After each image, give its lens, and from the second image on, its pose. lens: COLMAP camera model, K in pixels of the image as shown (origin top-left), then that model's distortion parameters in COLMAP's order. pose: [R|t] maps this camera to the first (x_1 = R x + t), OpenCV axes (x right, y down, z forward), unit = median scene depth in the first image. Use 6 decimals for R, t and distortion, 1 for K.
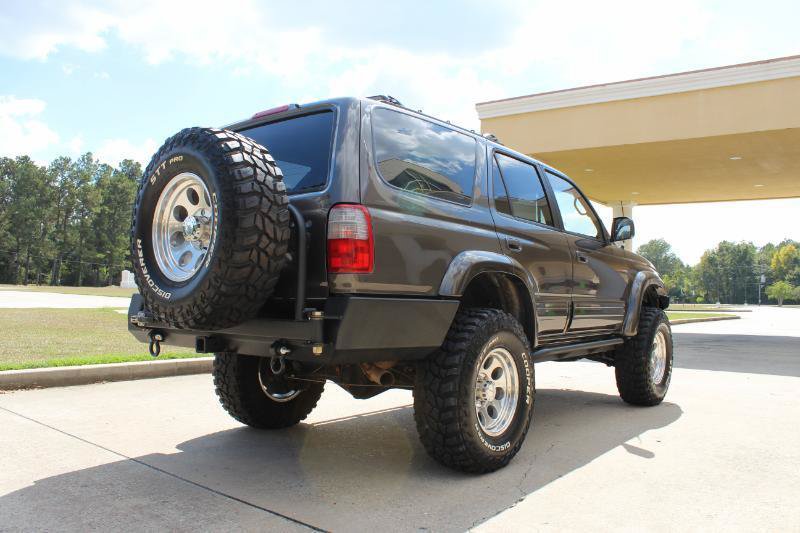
lens RADIAL K [[659.0, 0, 401.0], [0, 659.0, 254.0], [0, 0, 1]] dist [-0.141900, 0.115874]
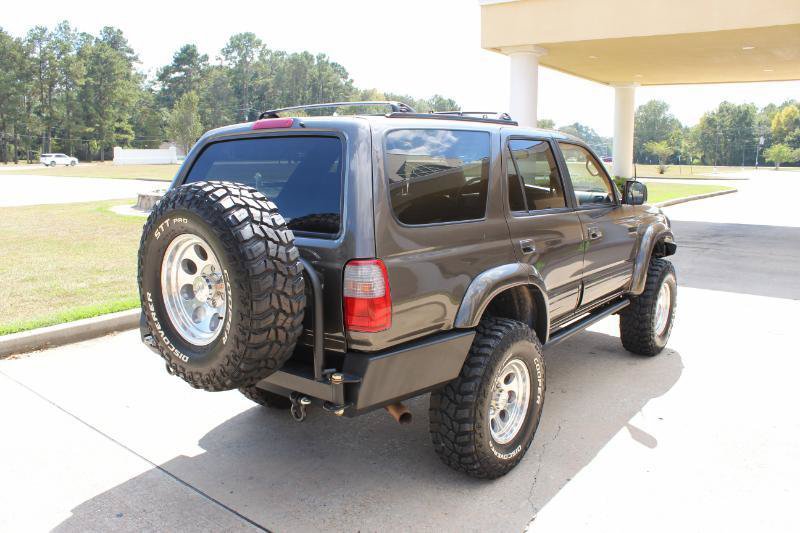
lens RADIAL K [[659.0, 0, 400.4], [0, 659.0, 256.5], [0, 0, 1]] dist [-0.141900, 0.115874]
pose [[0.999824, -0.018340, 0.003905, -0.021884], [0.017098, 0.977176, 0.211742, -0.206327], [-0.007700, -0.211638, 0.977318, 0.042204]]
